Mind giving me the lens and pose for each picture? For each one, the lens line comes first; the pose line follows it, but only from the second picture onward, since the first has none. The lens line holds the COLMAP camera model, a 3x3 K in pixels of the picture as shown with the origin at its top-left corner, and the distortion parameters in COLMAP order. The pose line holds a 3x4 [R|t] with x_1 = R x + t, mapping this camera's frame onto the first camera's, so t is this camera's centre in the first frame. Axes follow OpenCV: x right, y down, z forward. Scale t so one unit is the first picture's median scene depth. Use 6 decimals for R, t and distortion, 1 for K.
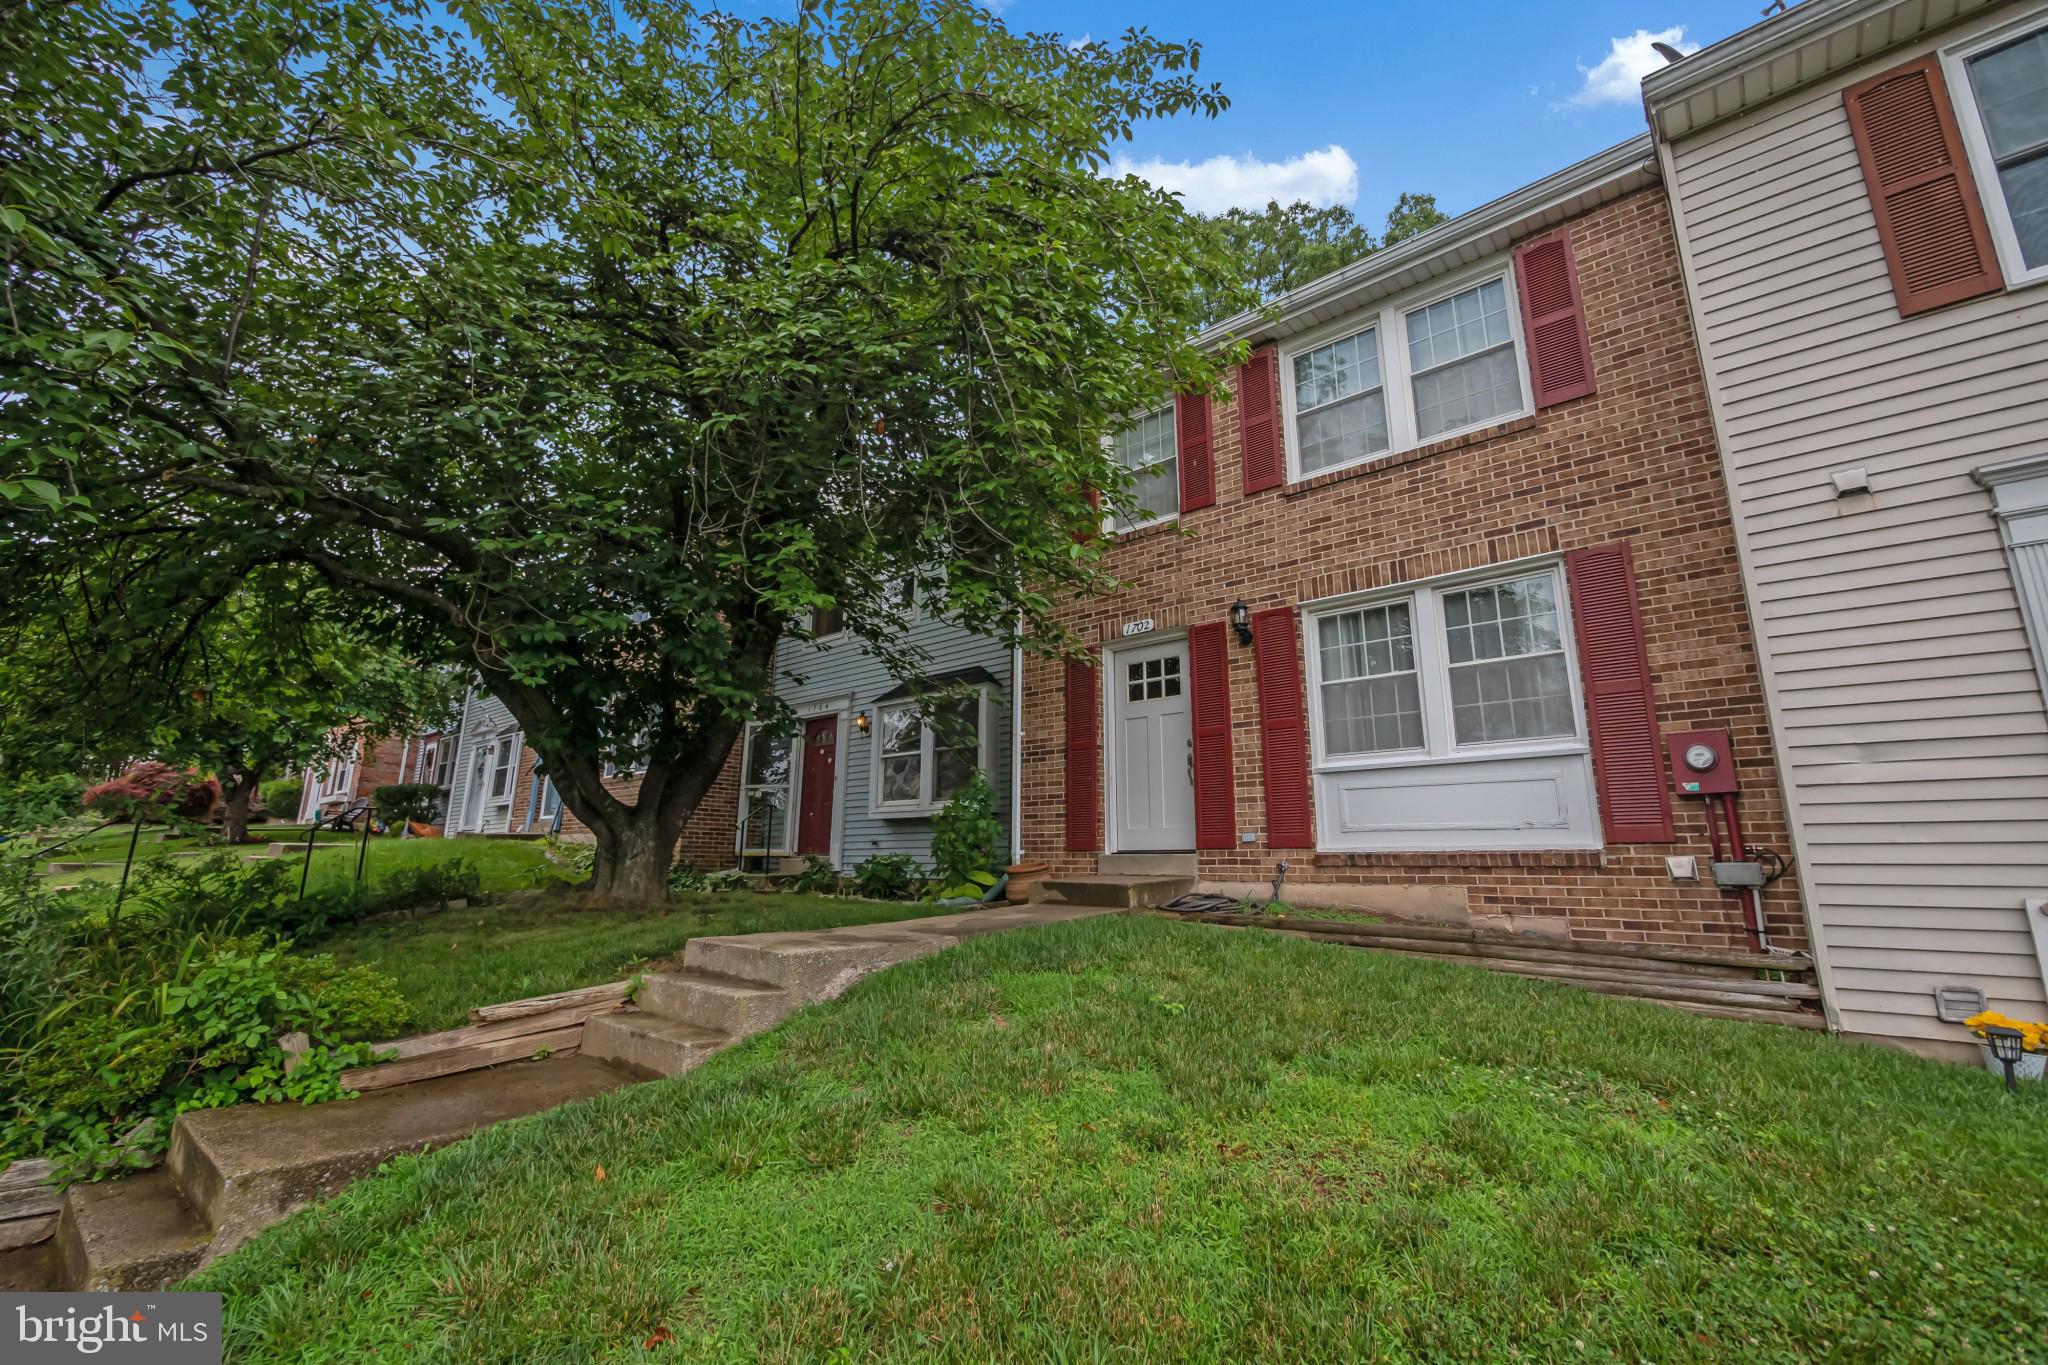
lens RADIAL K [[852.7, 0, 1010.3], [0, 852.7, 684.9], [0, 0, 1]] dist [-0.006221, 0.000015]
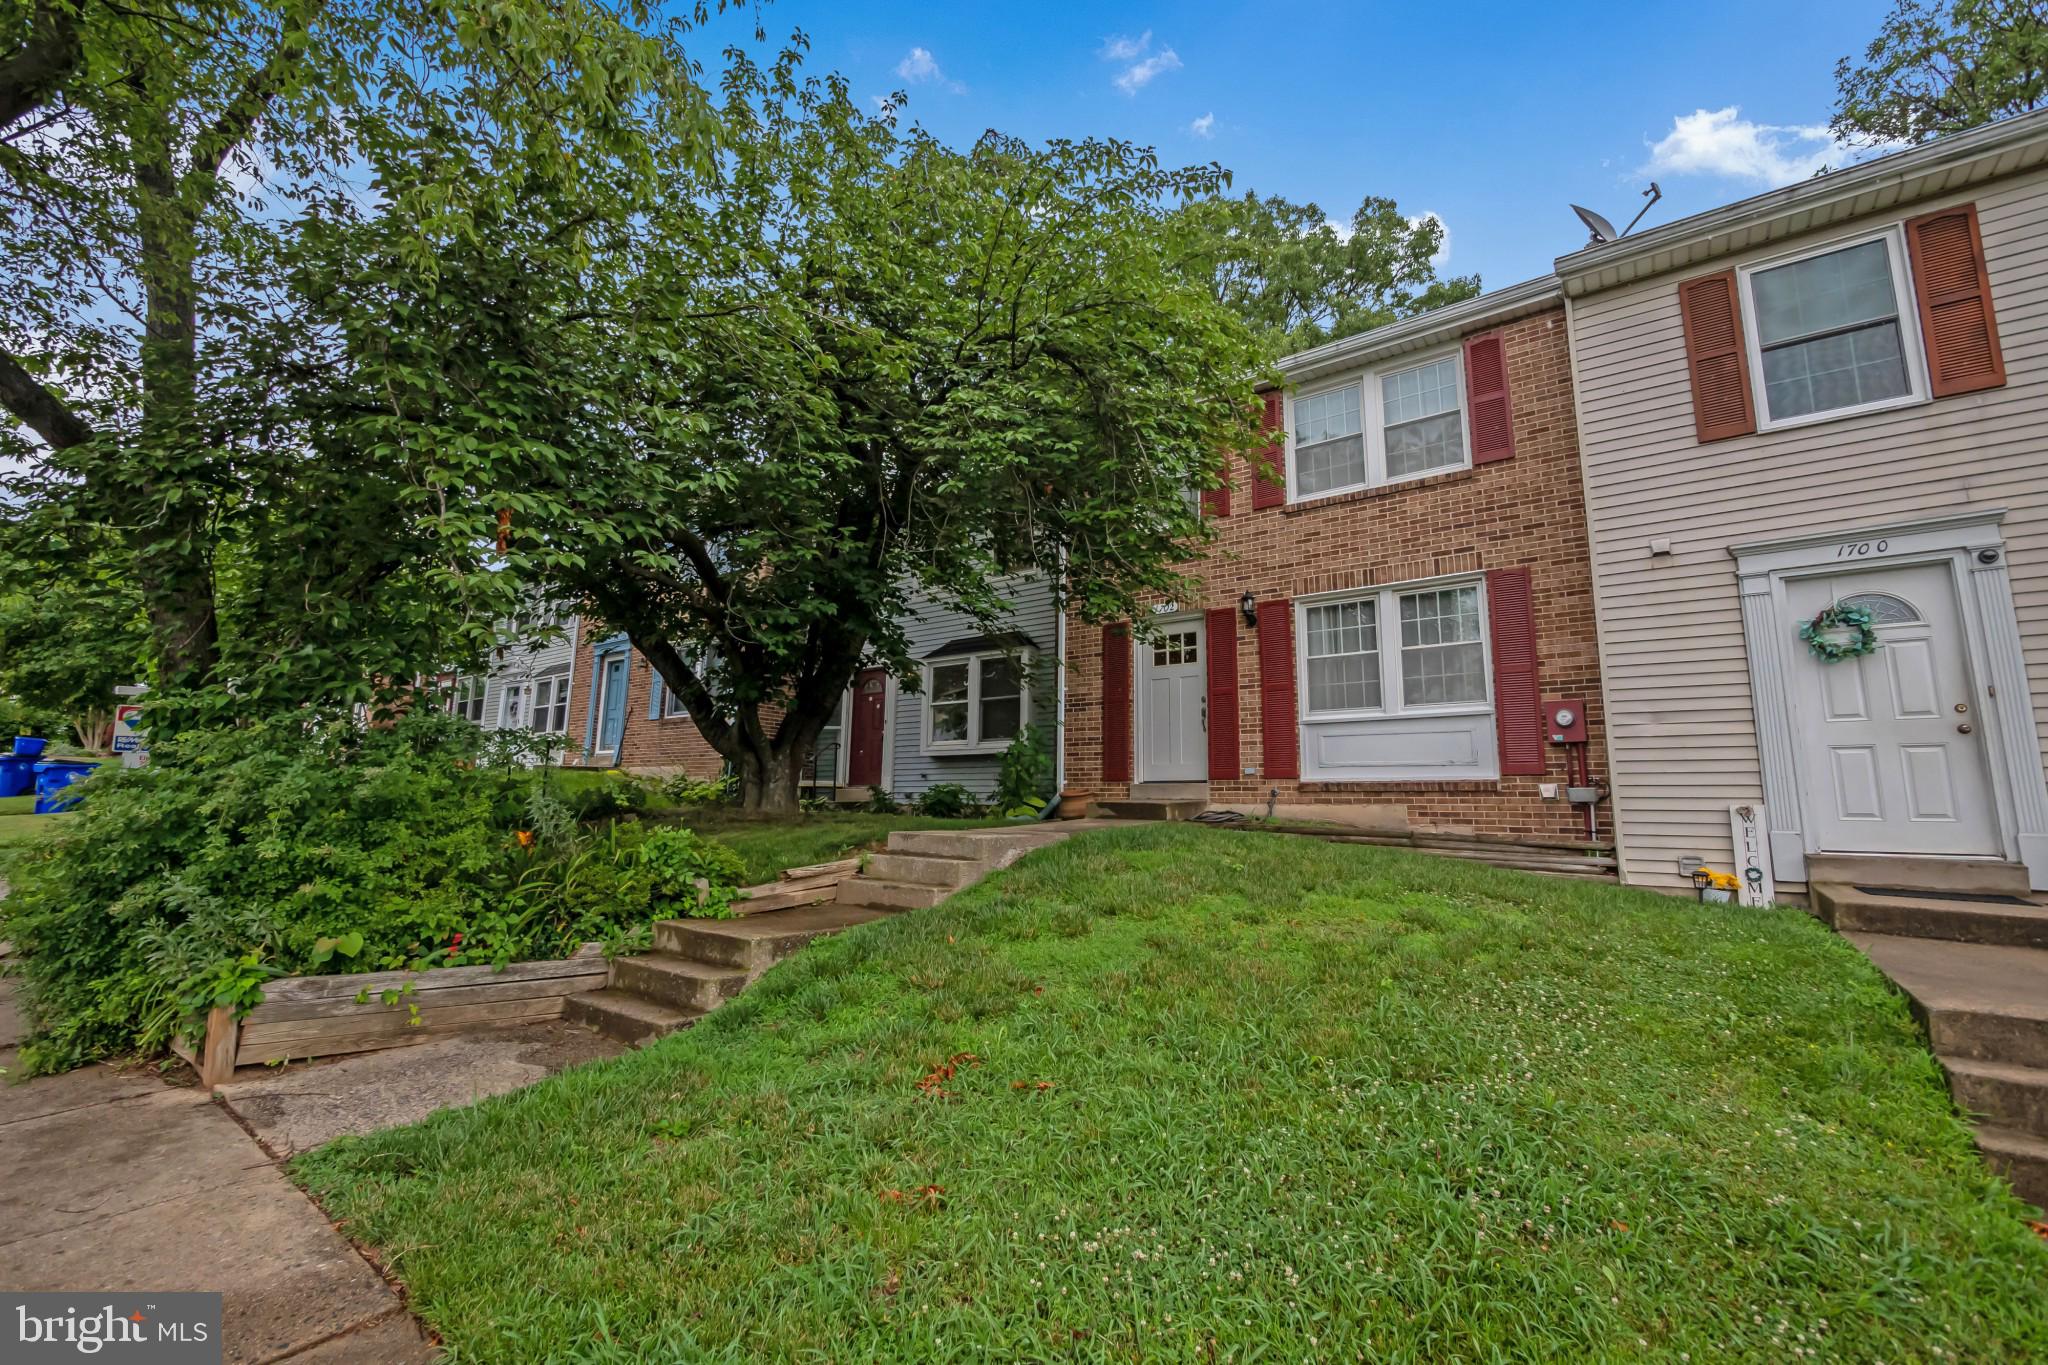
lens RADIAL K [[852.7, 0, 1010.3], [0, 852.7, 684.9], [0, 0, 1]] dist [-0.006221, 0.000015]
pose [[0.997556, 0.018189, 0.067461, -0.214989], [-0.022518, 0.997698, 0.063967, -0.038320], [-0.066143, -0.065330, 0.995669, -0.344933]]
